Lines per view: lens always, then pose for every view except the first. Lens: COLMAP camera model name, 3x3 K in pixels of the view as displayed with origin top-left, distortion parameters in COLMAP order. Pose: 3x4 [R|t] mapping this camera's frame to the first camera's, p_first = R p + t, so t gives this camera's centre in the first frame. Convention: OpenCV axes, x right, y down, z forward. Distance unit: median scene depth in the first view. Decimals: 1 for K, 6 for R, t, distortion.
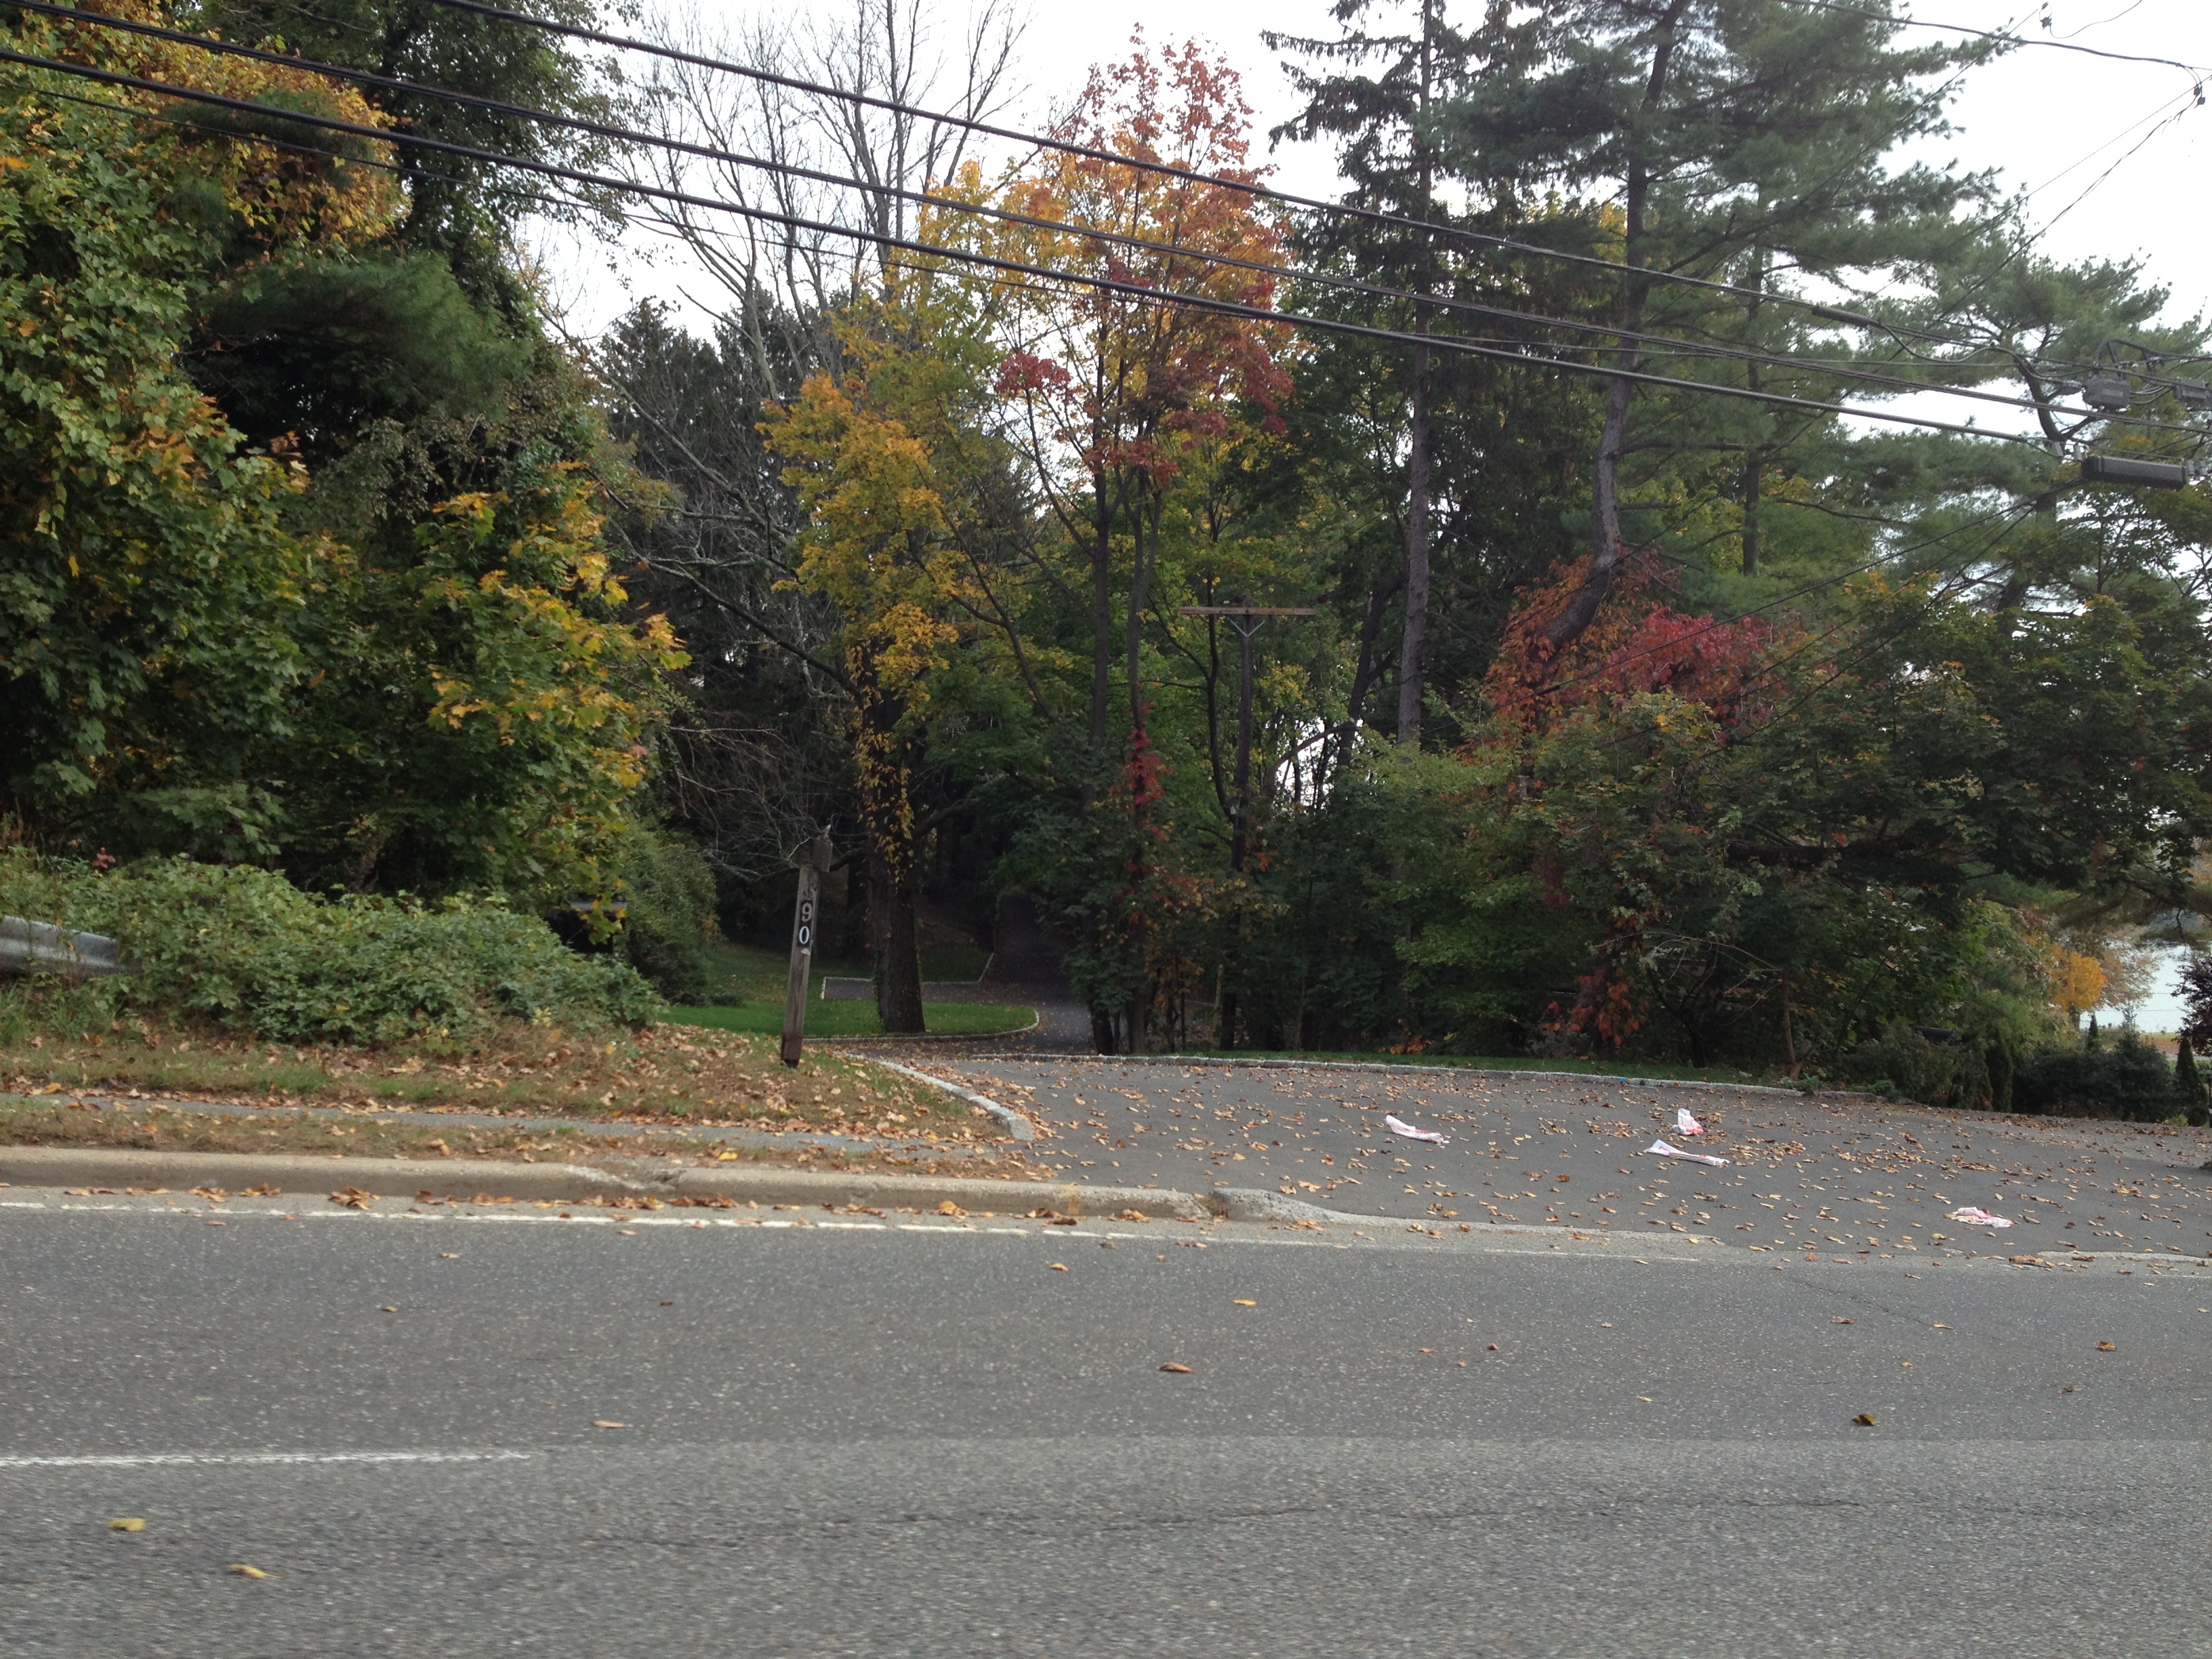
lens RADIAL K [[2147.2, 0, 1106.0], [0, 2147.2, 829.5], [0, 0, 1]] dist [0.067791, -0.000479]
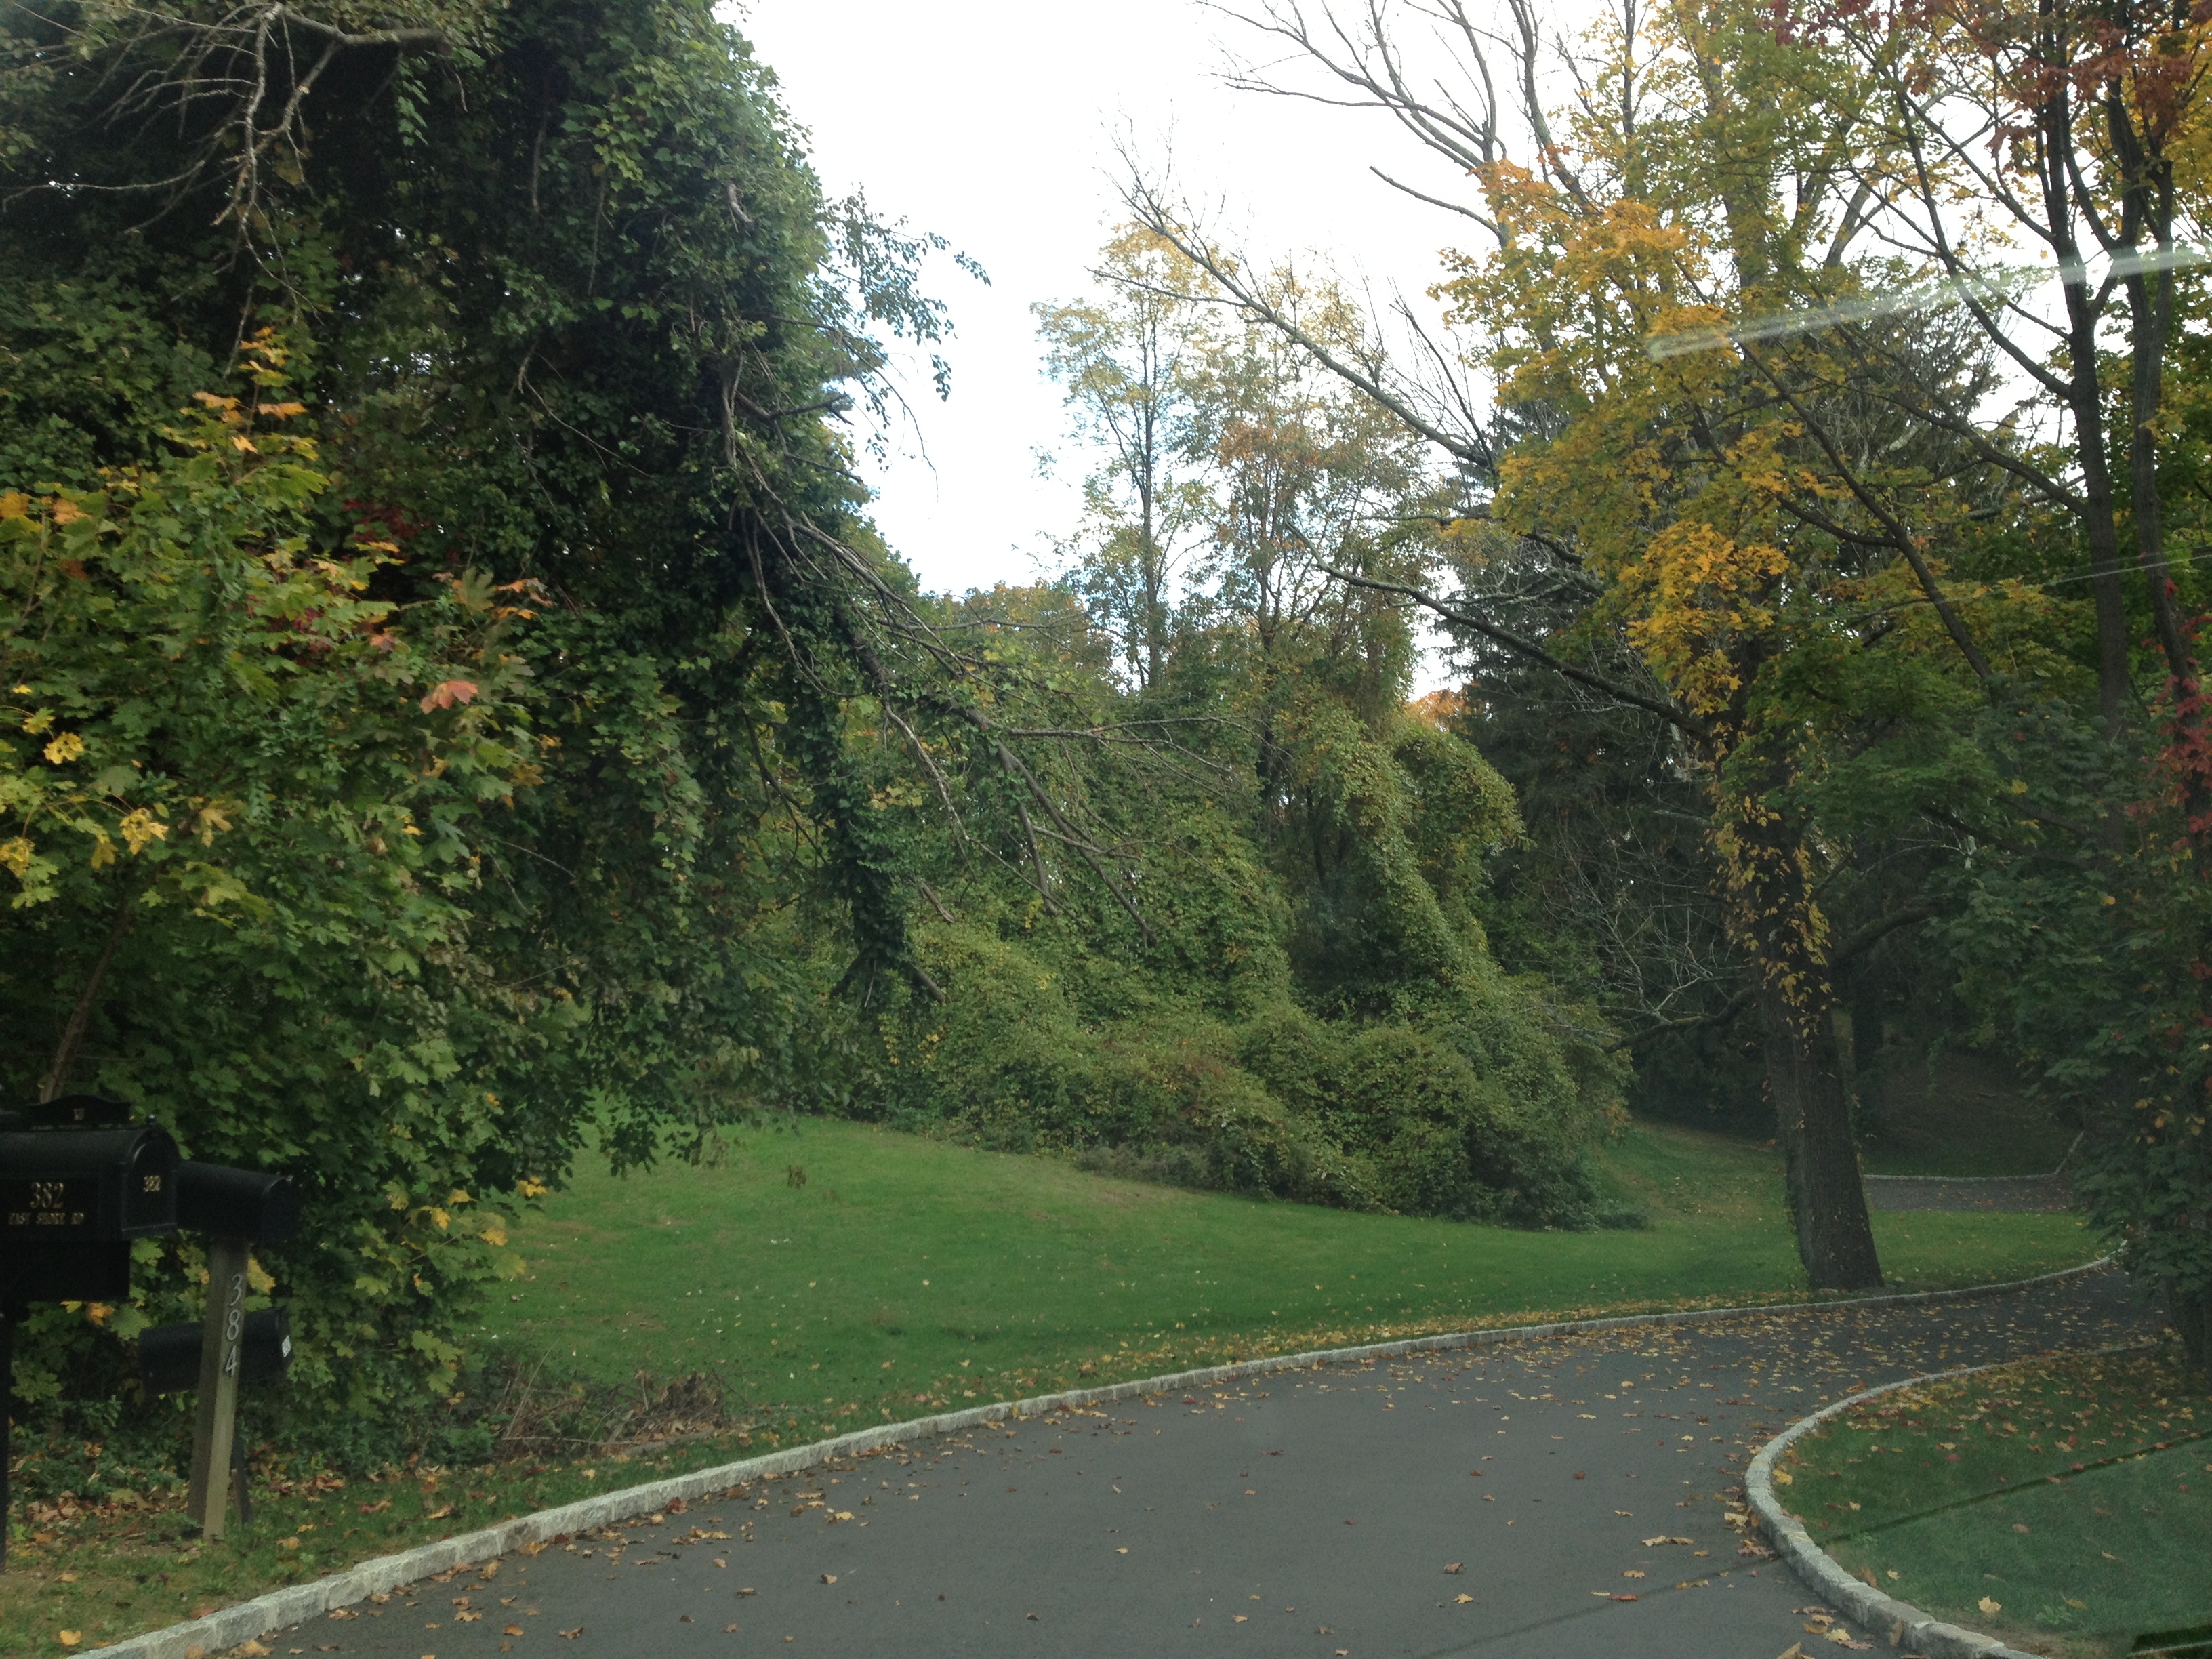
lens RADIAL K [[2147.2, 0, 1106.0], [0, 2147.2, 829.5], [0, 0, 1]] dist [0.067791, -0.000479]
pose [[0.879030, -0.103143, -0.465476, 0.020802], [0.063896, 0.992997, -0.099371, 0.014736], [0.472465, 0.057608, 0.879465, 0.363765]]
